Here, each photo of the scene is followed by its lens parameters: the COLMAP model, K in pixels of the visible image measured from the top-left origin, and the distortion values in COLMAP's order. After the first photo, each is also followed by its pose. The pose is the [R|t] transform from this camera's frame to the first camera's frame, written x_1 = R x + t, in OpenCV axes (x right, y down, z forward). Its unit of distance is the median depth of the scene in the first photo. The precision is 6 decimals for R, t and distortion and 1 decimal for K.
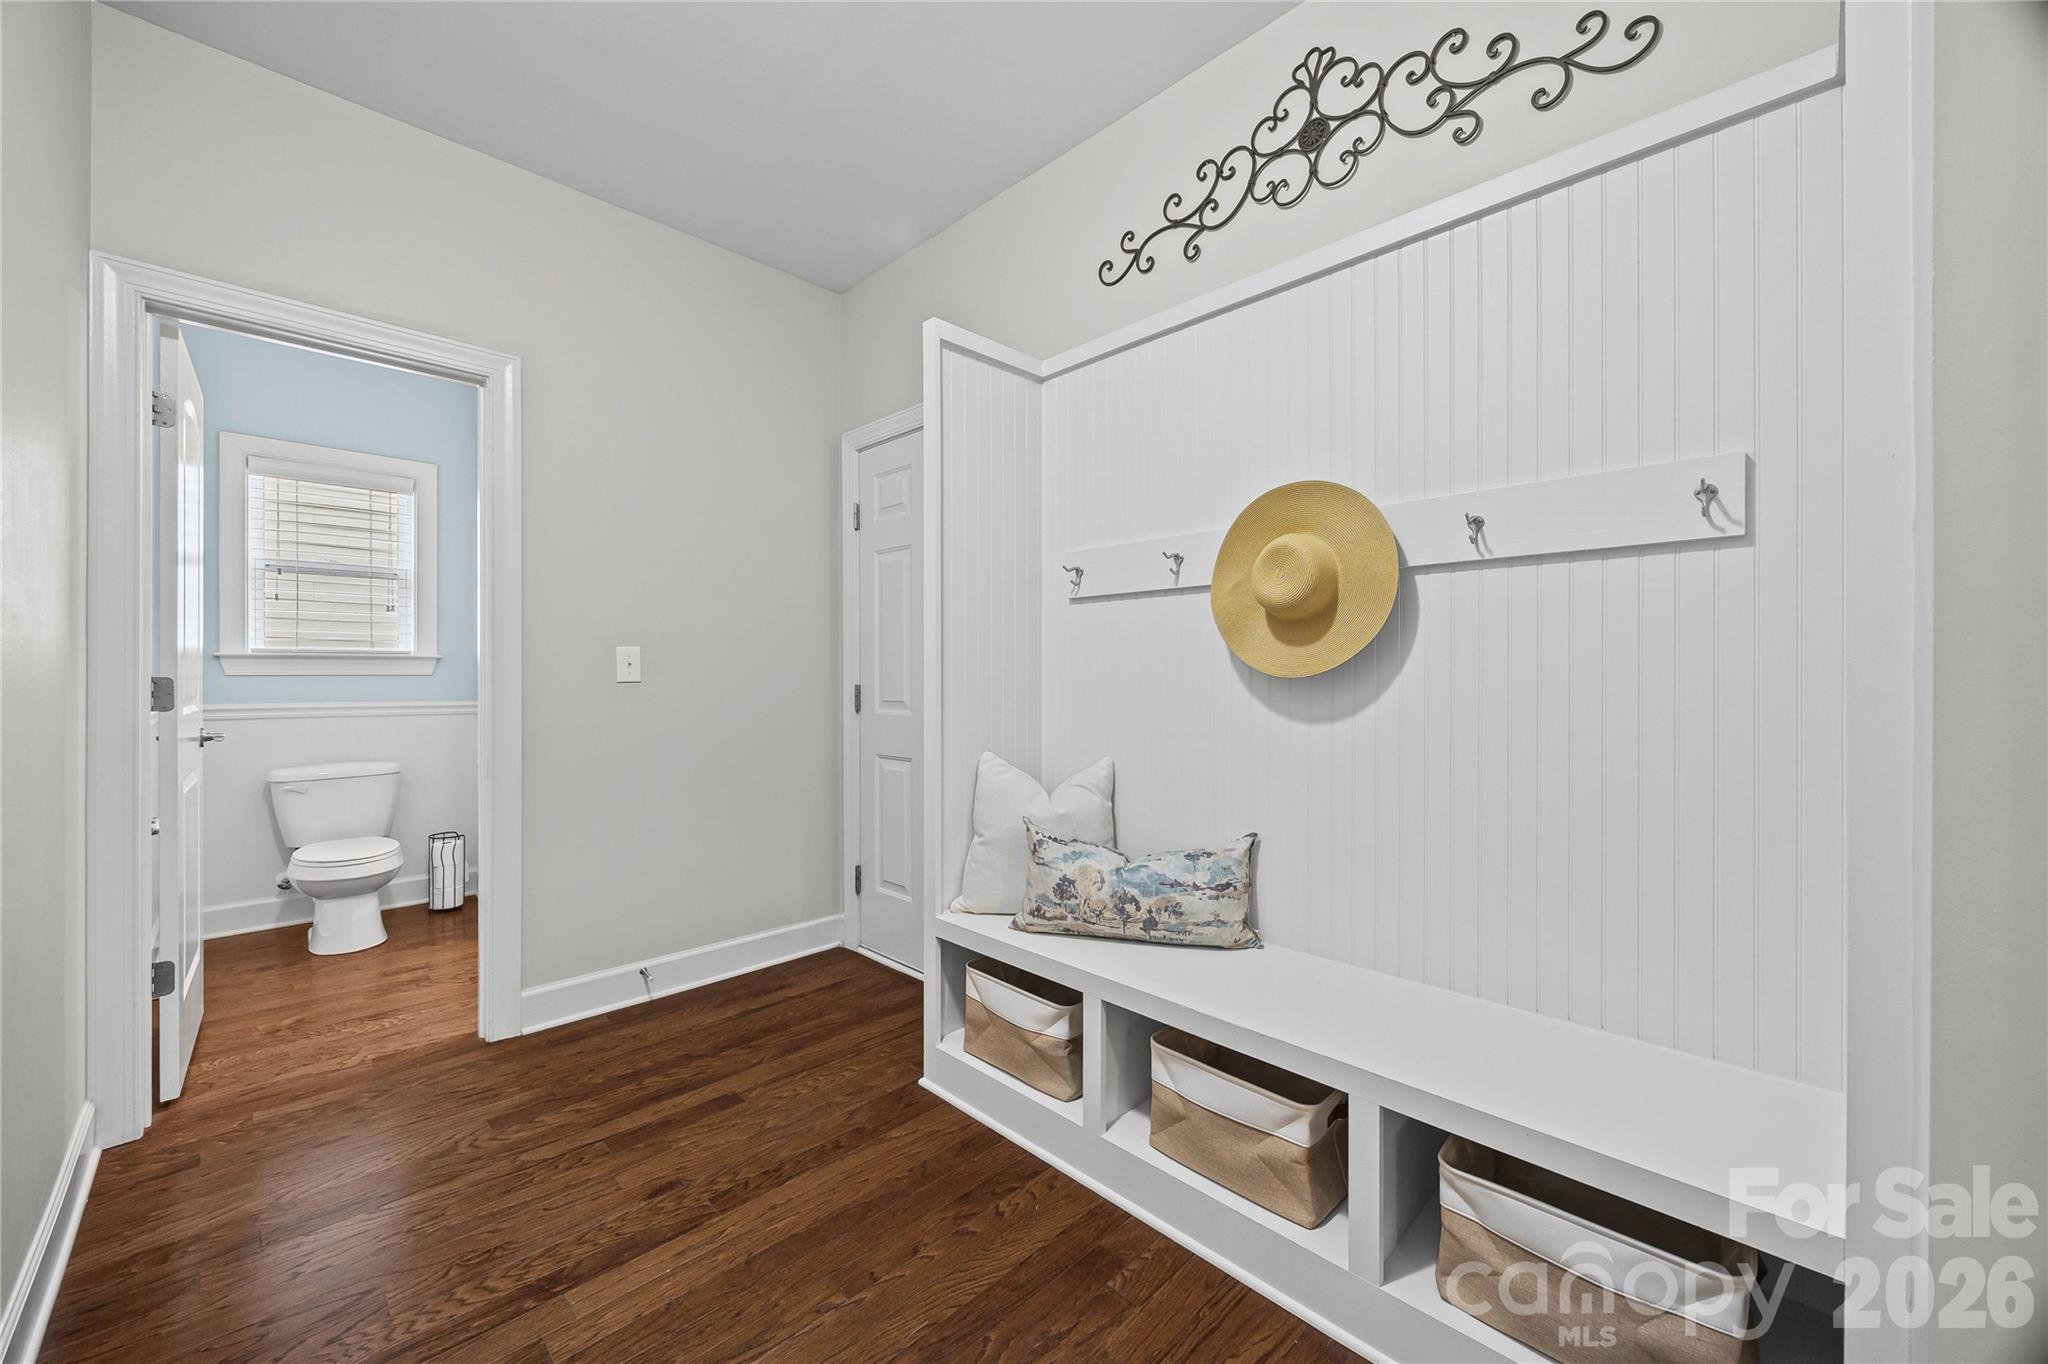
lens RADIAL K [[783.6, 0, 1025.2], [0, 783.6, 674.4], [0, 0, 1]] dist [-0.001719, -0.000031]
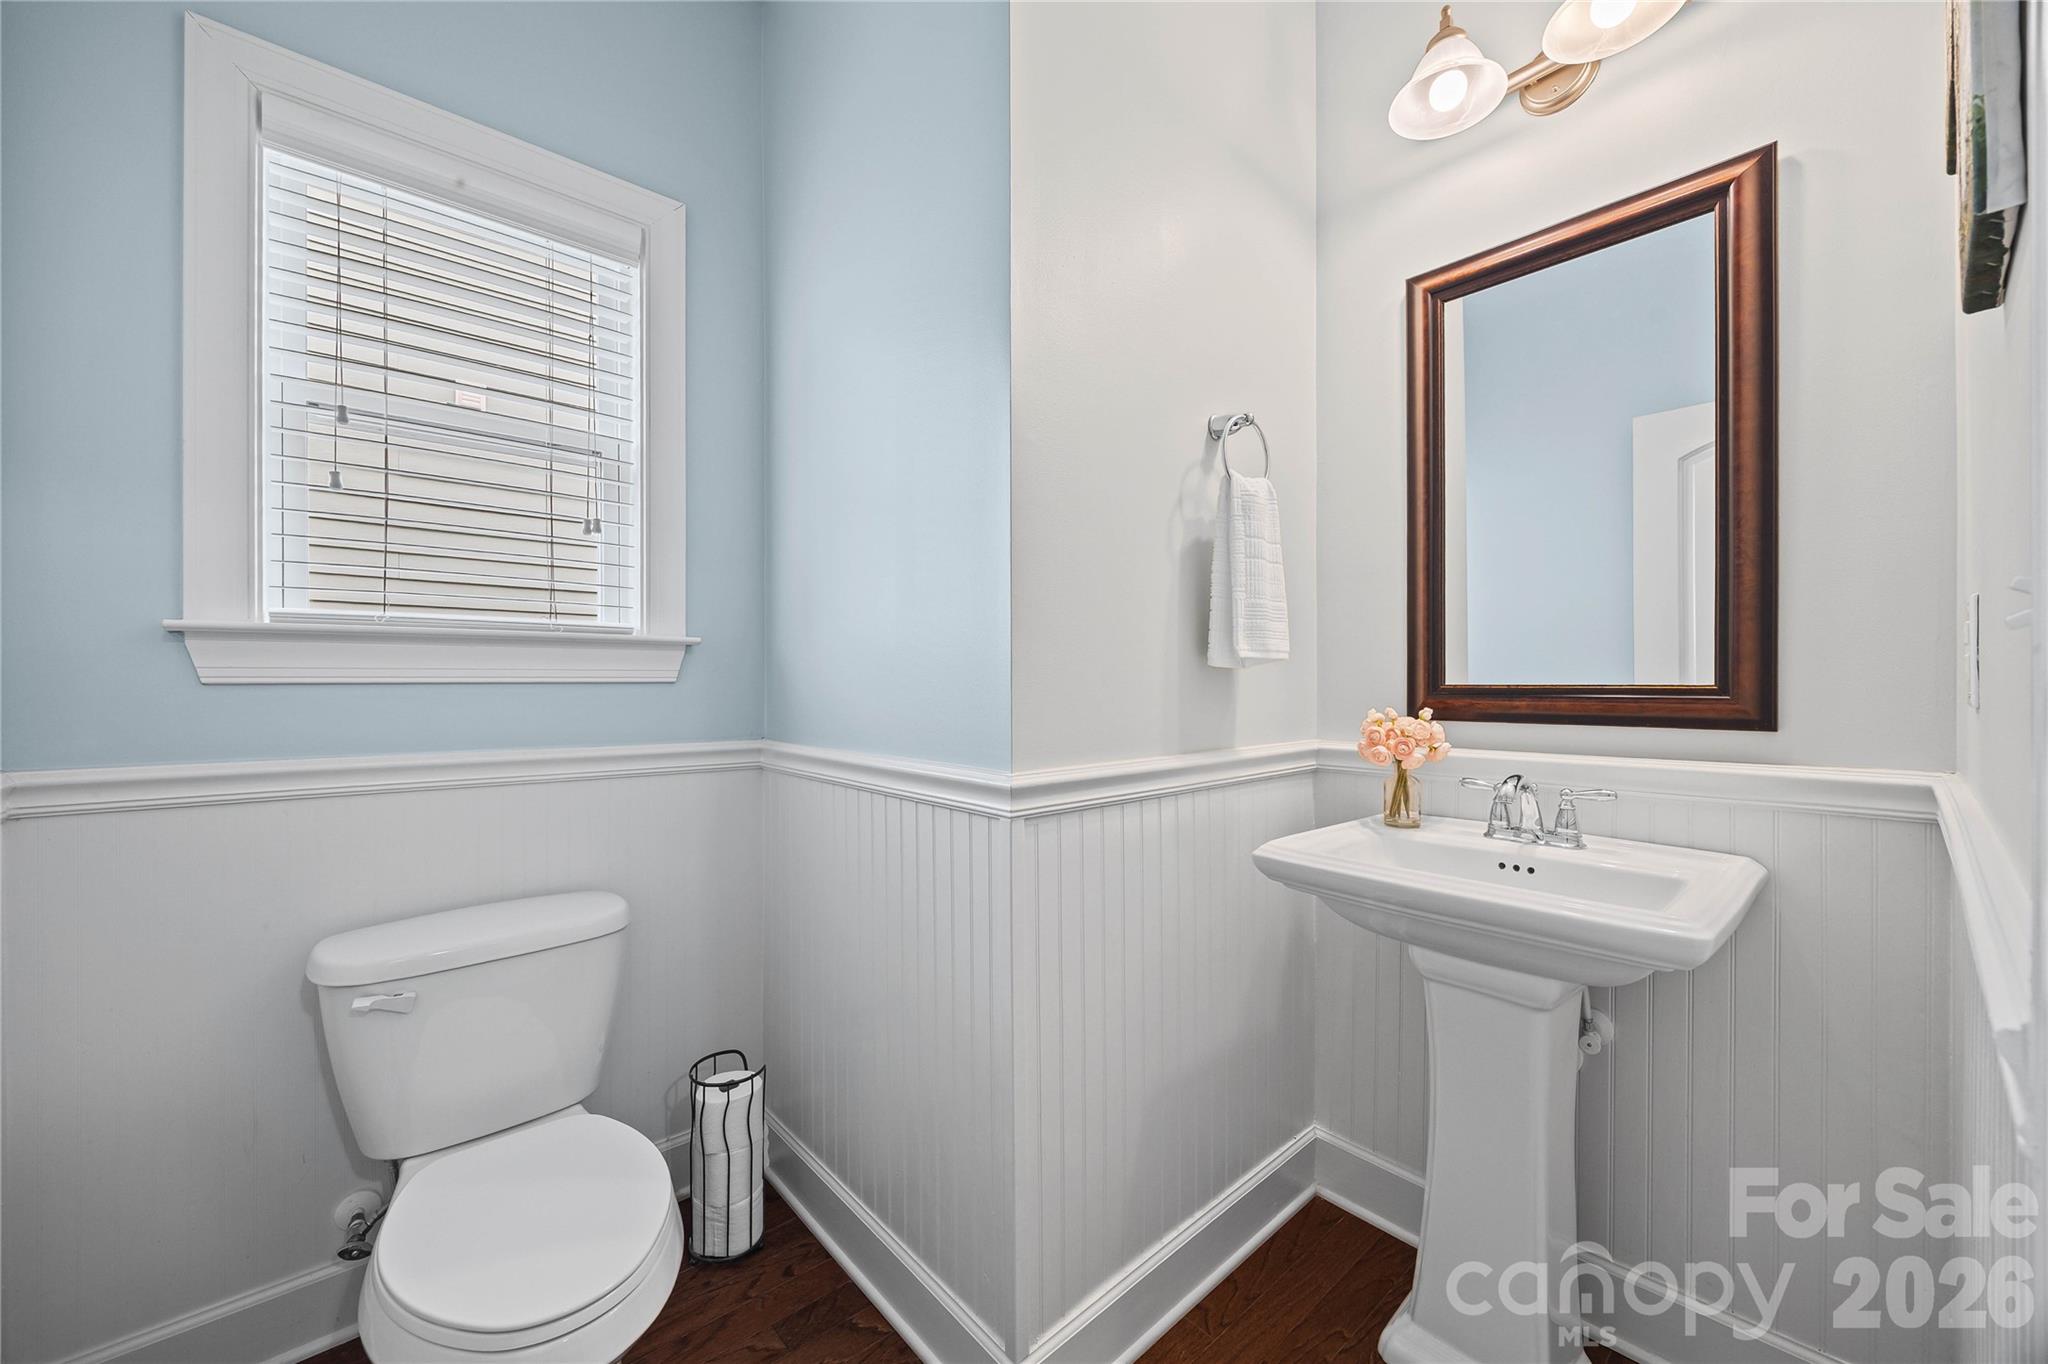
lens RADIAL K [[783.6, 0, 1024.1], [0, 783.6, 682.8], [0, 0, 1]] dist [-0.001719, -0.000031]
pose [[0.998192, 0.003387, -0.060002, -0.566527], [-0.002947, 0.999968, 0.007413, -0.002738], [0.060025, -0.007223, 0.998171, 0.604944]]
